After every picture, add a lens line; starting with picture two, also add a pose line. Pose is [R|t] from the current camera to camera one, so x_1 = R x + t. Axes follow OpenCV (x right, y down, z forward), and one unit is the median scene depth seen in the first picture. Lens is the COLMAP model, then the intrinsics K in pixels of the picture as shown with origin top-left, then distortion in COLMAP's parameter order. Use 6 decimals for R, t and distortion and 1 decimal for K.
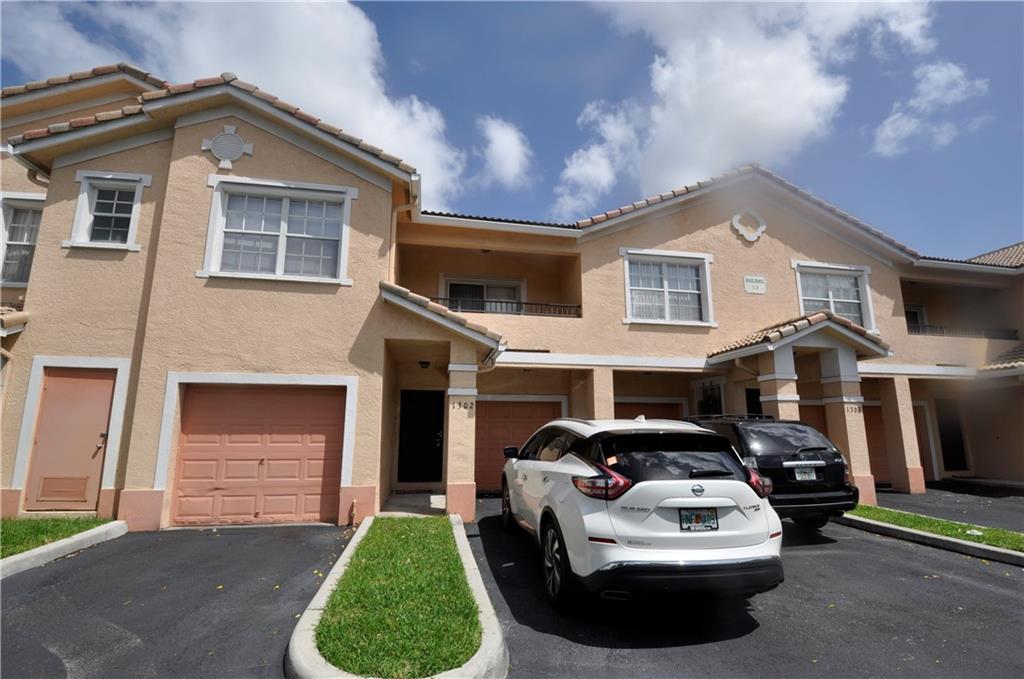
lens RADIAL K [[448.0, 0, 512.4], [0, 448.0, 353.2], [0, 0, 1]] dist [0.016059, -0.022288]
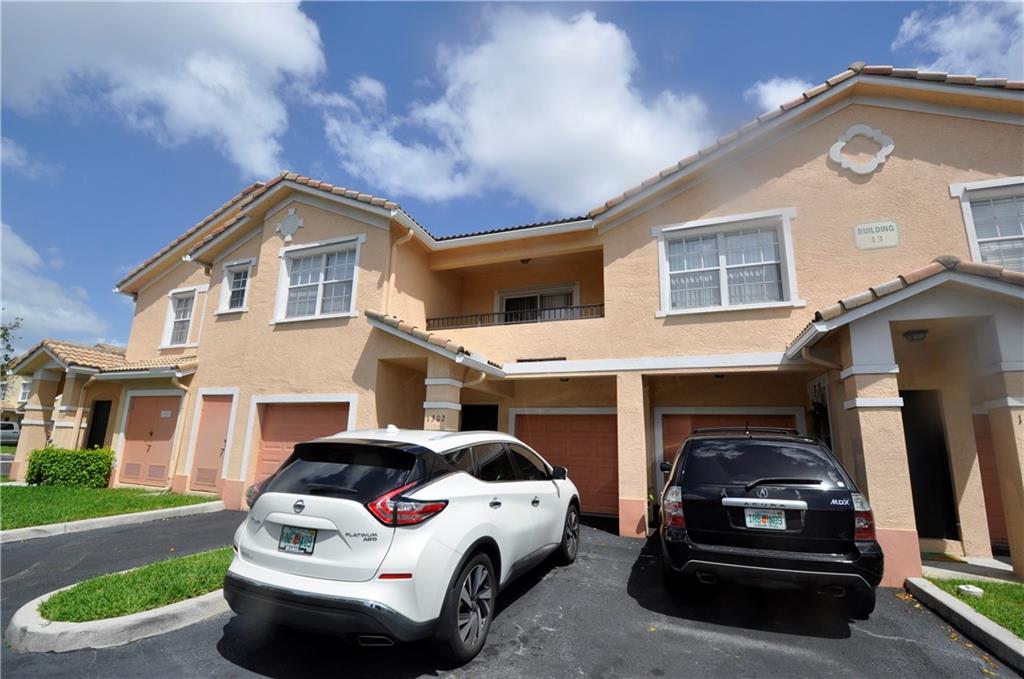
lens RADIAL K [[448.0, 0, 512.4], [0, 448.0, 353.2], [0, 0, 1]] dist [0.016059, -0.022288]
pose [[0.849876, -0.083332, -0.520353, 0.587076], [0.064125, 0.996434, -0.054842, 0.035498], [0.523067, 0.013241, 0.852188, 0.211384]]
